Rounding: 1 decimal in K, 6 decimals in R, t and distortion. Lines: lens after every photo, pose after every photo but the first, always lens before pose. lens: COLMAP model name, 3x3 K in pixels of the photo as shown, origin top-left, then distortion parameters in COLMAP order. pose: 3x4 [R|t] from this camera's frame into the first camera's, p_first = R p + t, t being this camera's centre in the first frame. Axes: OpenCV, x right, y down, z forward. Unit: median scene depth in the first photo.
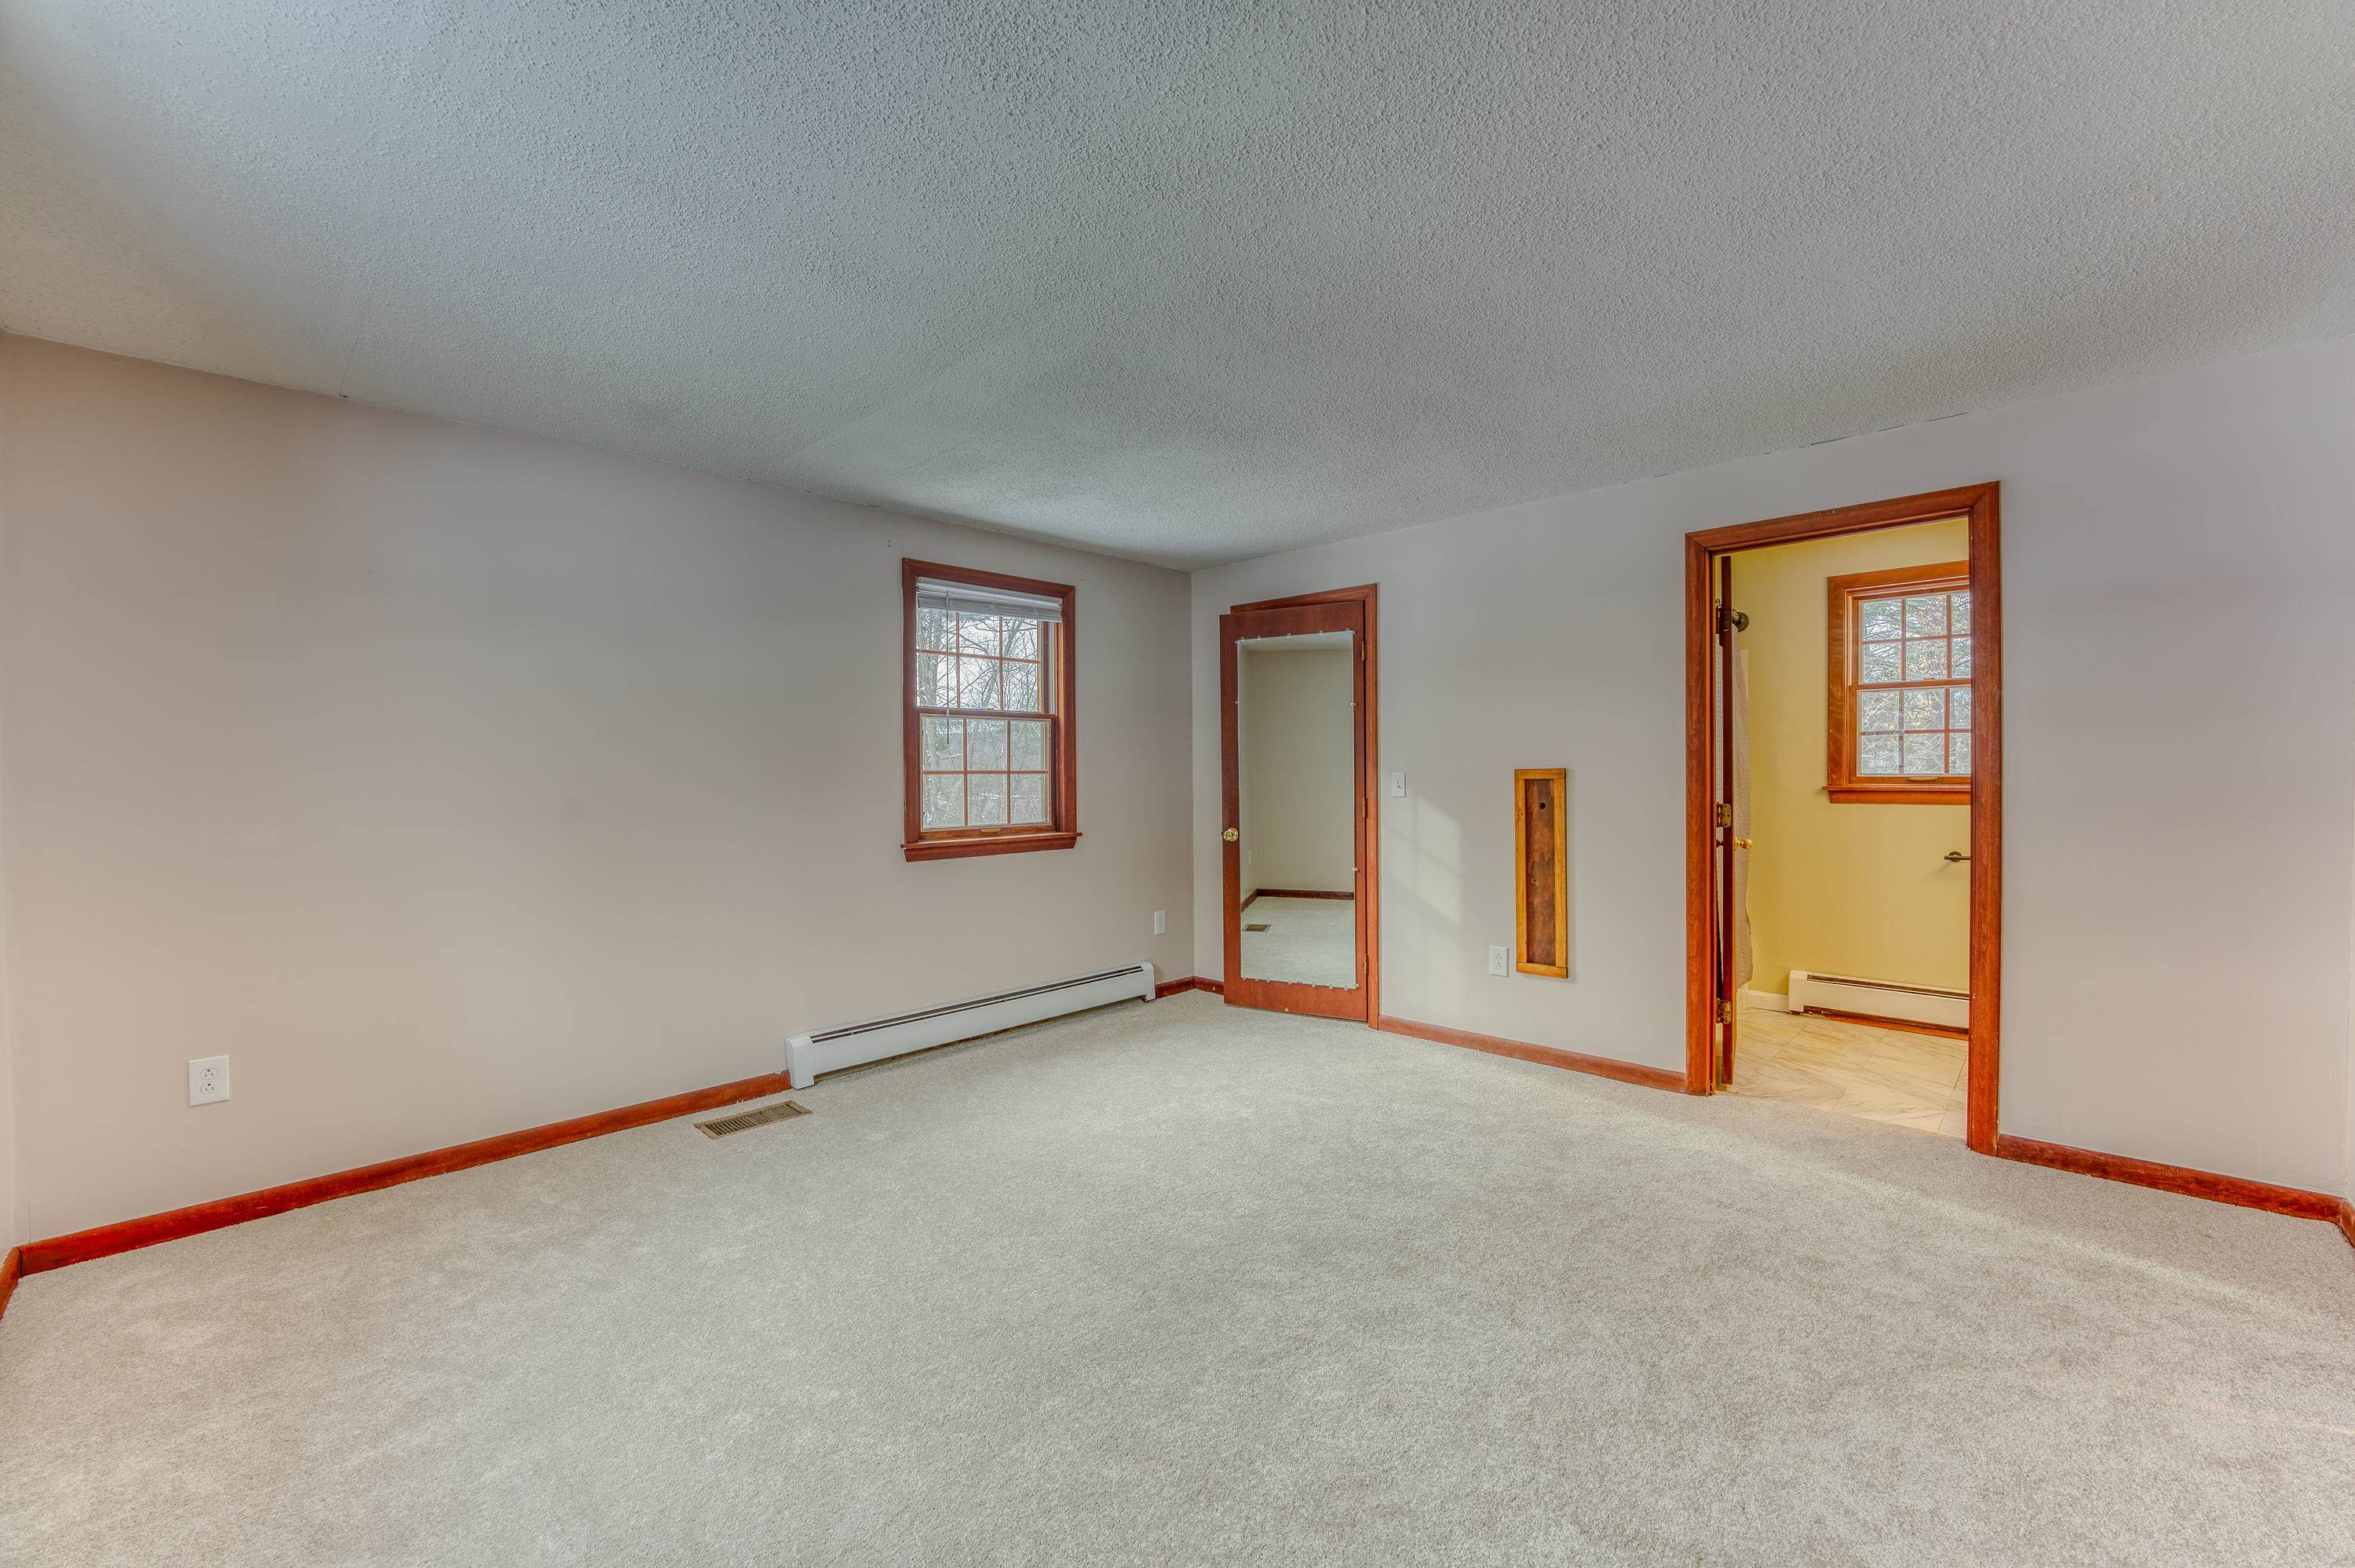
lens RADIAL K [[952.8, 0, 1177.5], [0, 952.8, 784.0], [0, 0, 1]] dist [-0.000436, 0.000006]
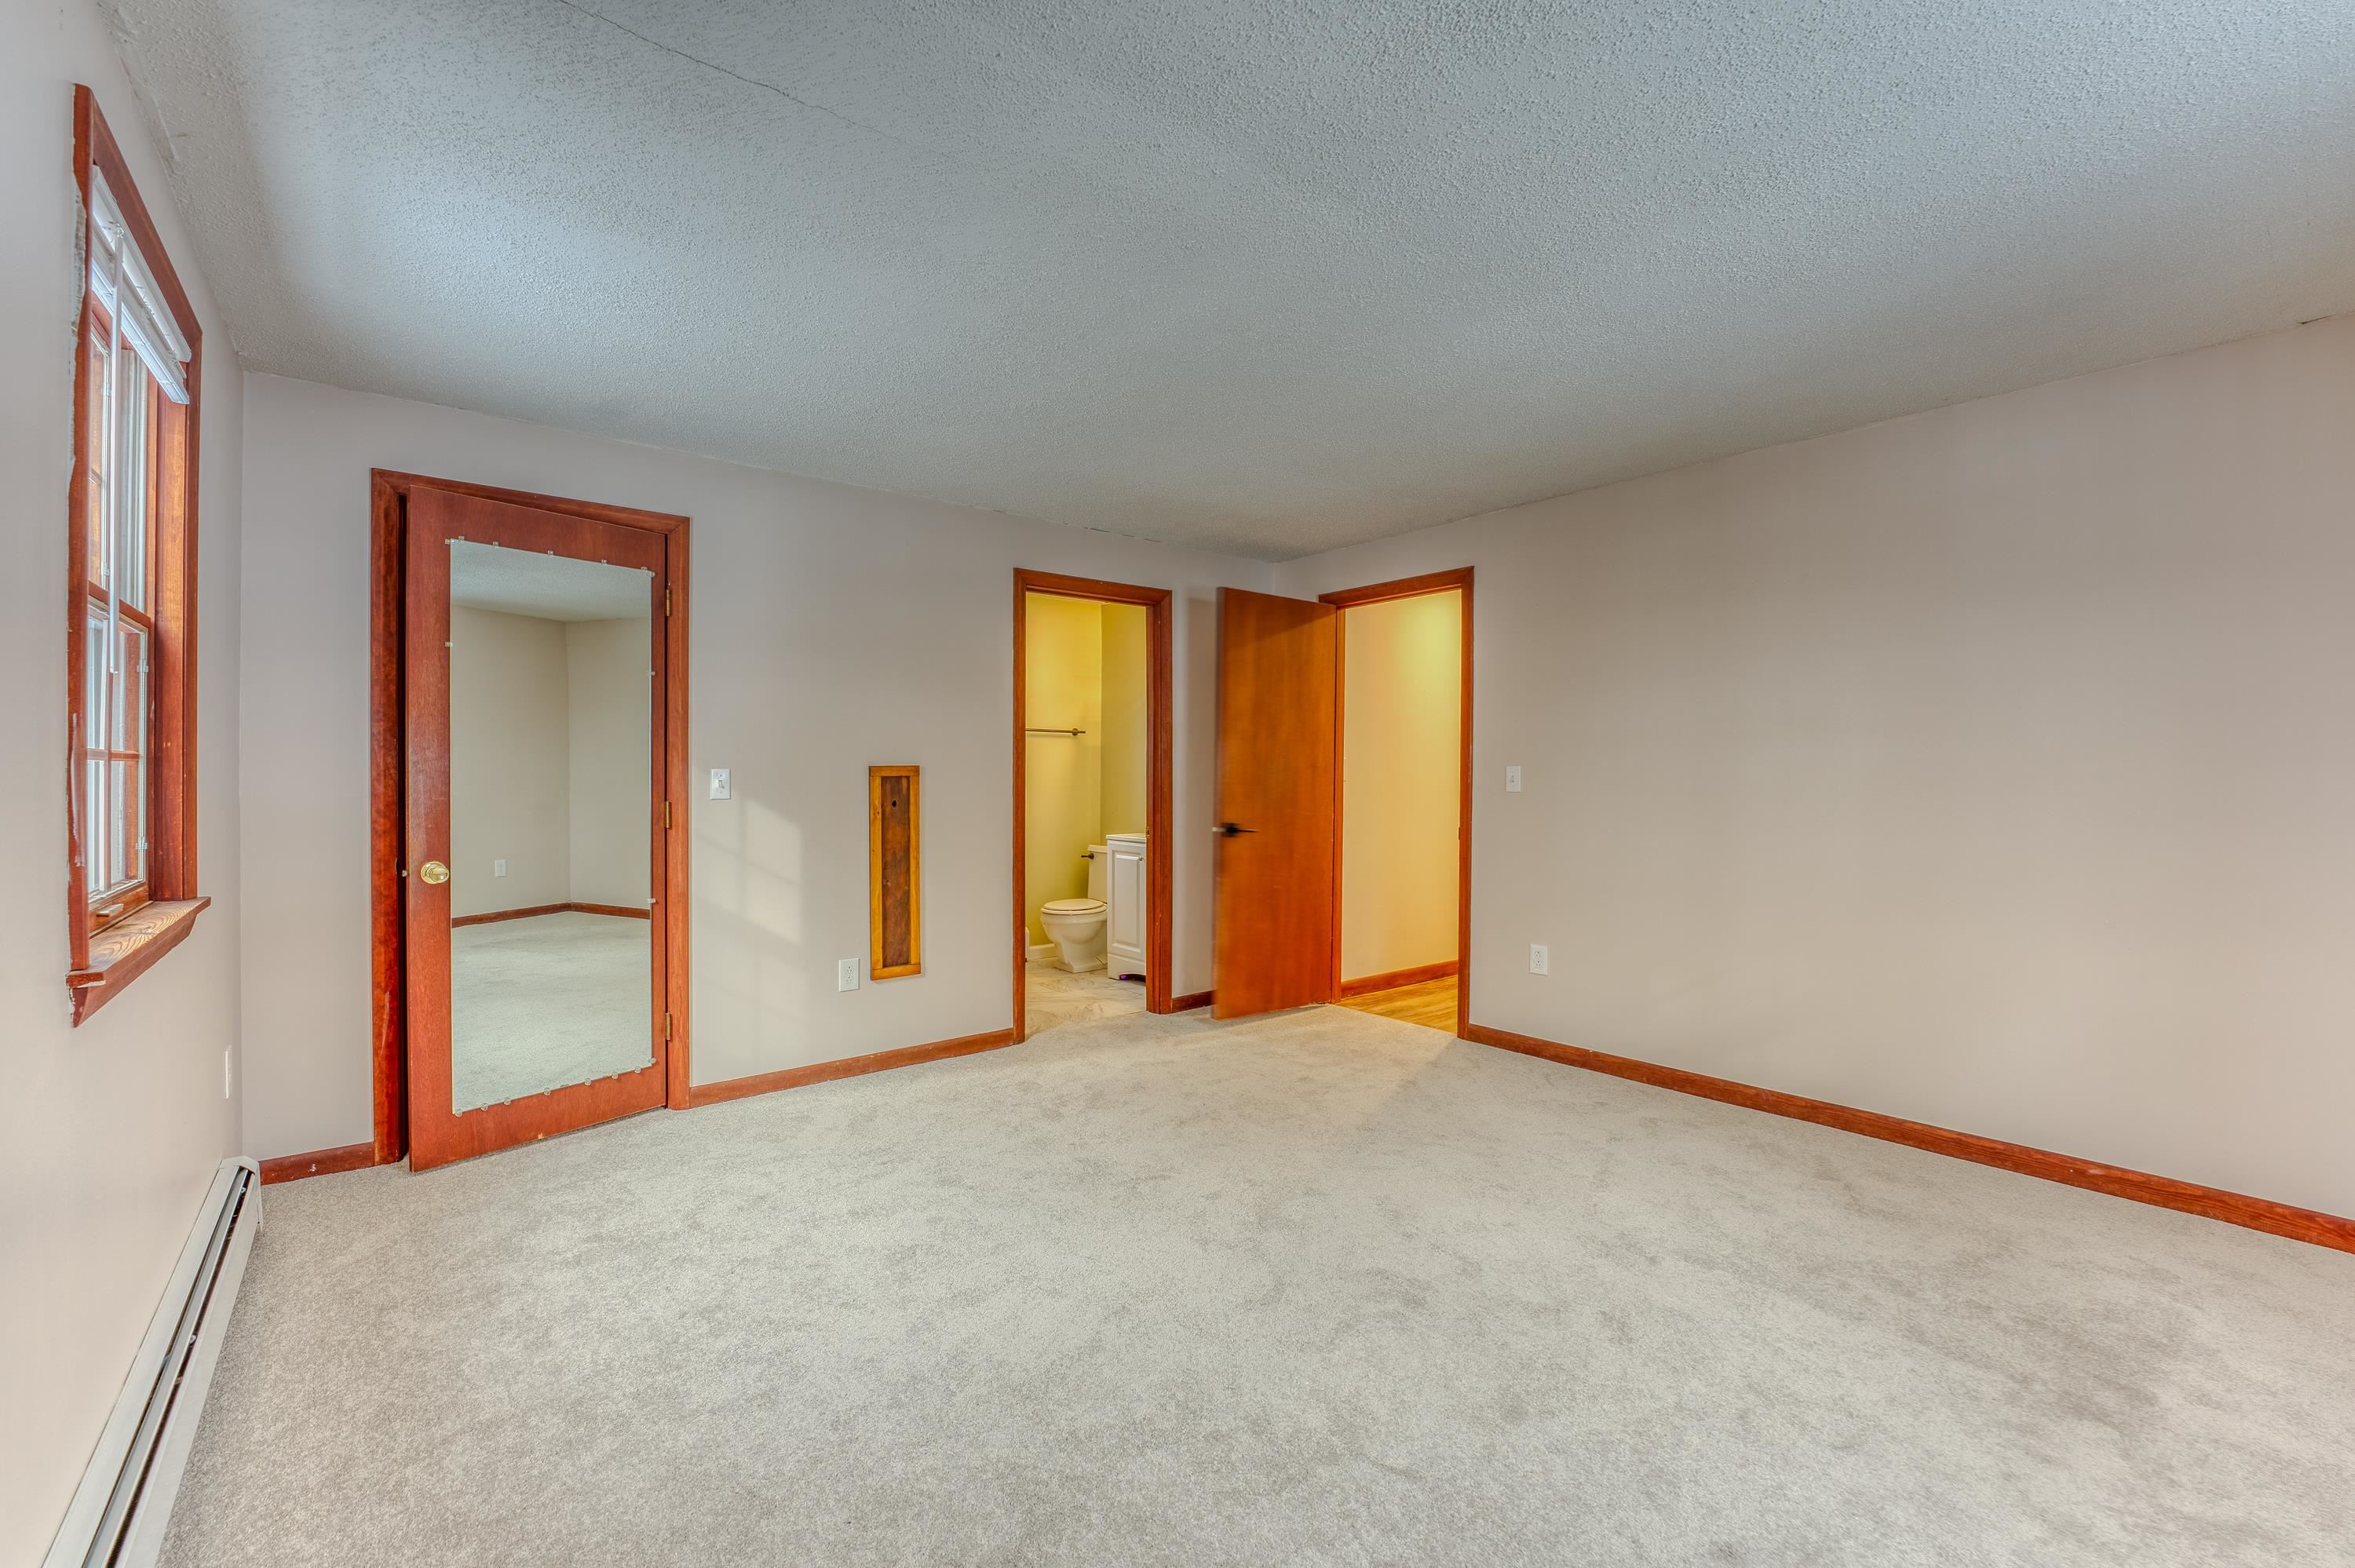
lens RADIAL K [[952.8, 0, 1177.5], [0, 952.8, 784.0], [0, 0, 1]] dist [-0.000436, 0.000006]
pose [[0.145188, -0.006044, 0.989386, -0.534892], [0.008020, 0.999956, 0.004931, 0.000222], [-0.989372, 0.007219, 0.145230, 0.564595]]
